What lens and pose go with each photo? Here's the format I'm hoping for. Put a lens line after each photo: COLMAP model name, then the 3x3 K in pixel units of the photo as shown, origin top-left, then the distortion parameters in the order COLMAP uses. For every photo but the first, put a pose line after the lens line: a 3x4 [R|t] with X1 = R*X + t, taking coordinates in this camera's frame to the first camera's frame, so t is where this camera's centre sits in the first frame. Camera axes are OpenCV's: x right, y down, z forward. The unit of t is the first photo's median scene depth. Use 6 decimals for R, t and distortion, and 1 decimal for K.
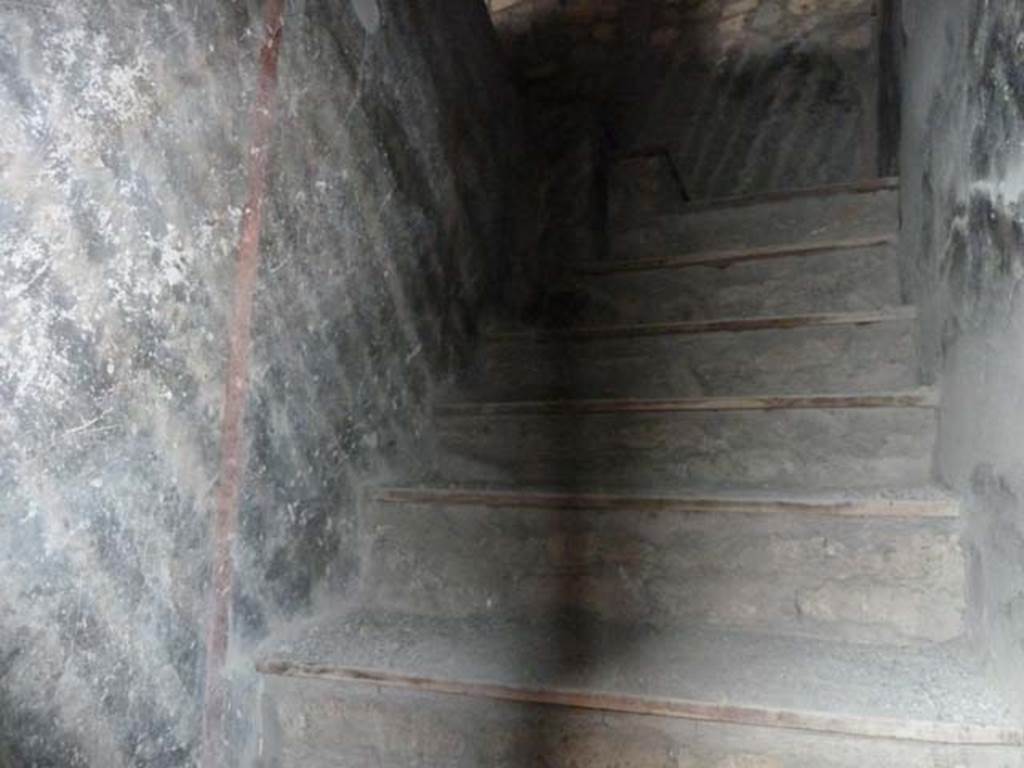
lens RADIAL K [[762.0, 0, 512.9], [0, 762.0, 382.9], [0, 0, 1]] dist [-0.034740, 0.004287]
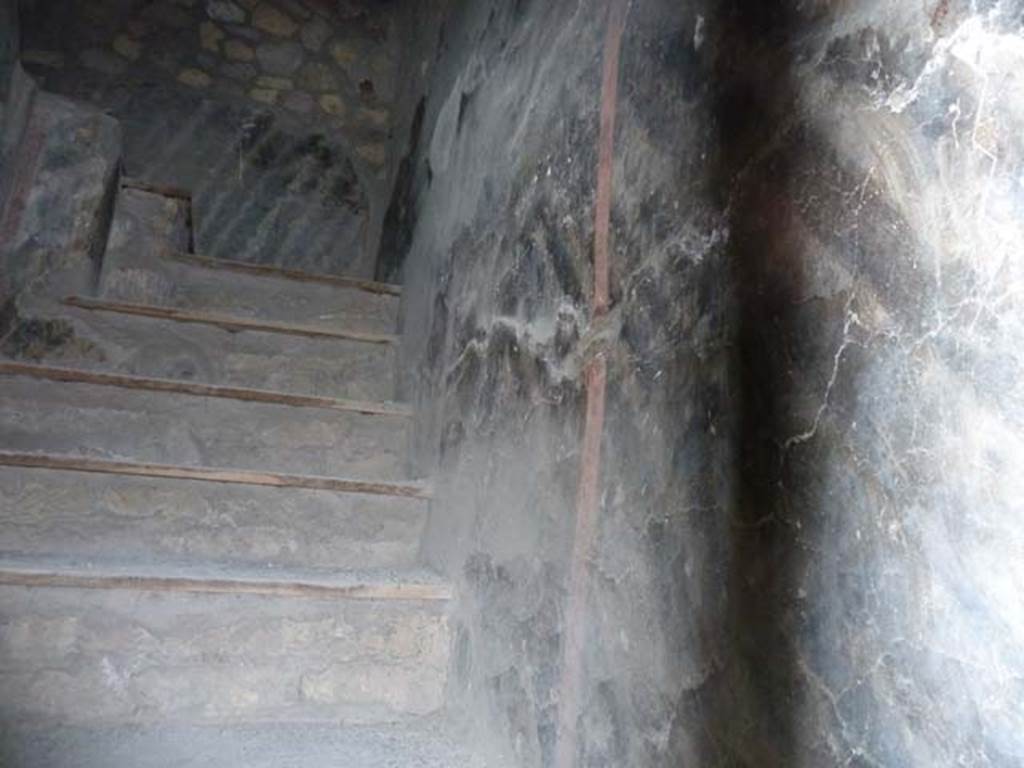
lens RADIAL K [[762.0, 0, 514.6], [0, 762.0, 386.2], [0, 0, 1]] dist [-0.034740, 0.004287]
pose [[0.746727, 0.169192, 0.643252, -0.105647], [-0.115205, 0.985389, -0.125446, -0.005698], [-0.655078, 0.019568, 0.755308, 0.052022]]
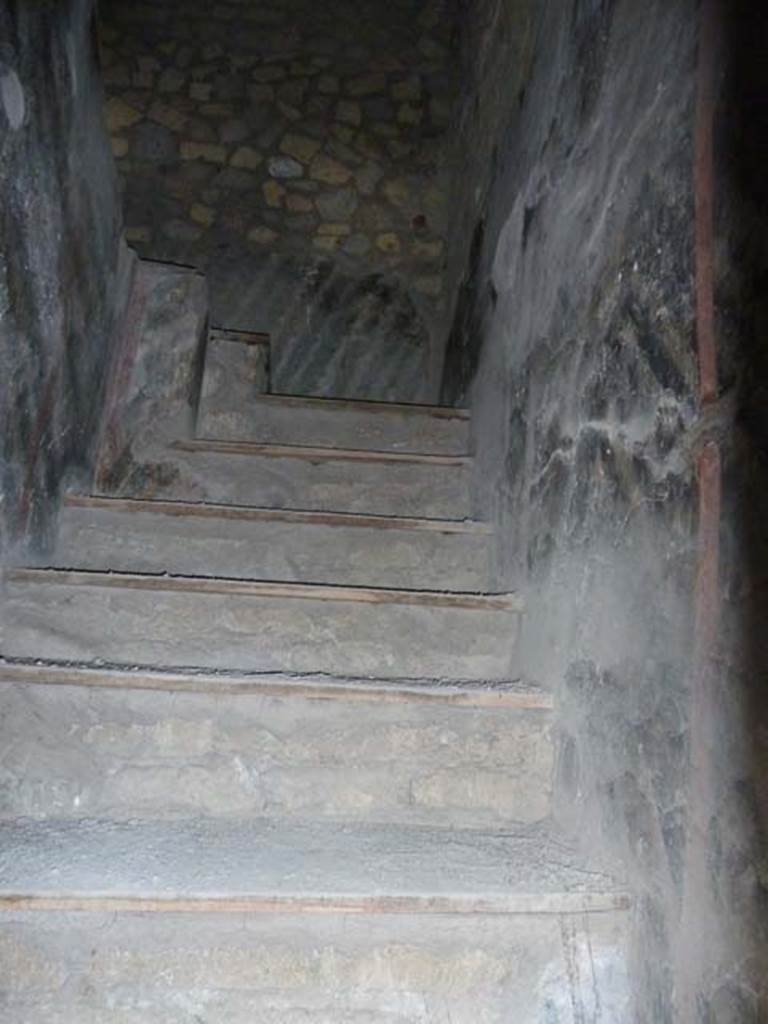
lens RADIAL K [[762.0, 0, 385.5], [0, 762.0, 520.7], [0, 0, 1]] dist [-0.034740, 0.004287]
pose [[0.885260, 0.127770, 0.447203, -0.145270], [-0.092500, 0.990685, -0.099940, 0.028910], [-0.455806, 0.047106, 0.888832, 0.069901]]
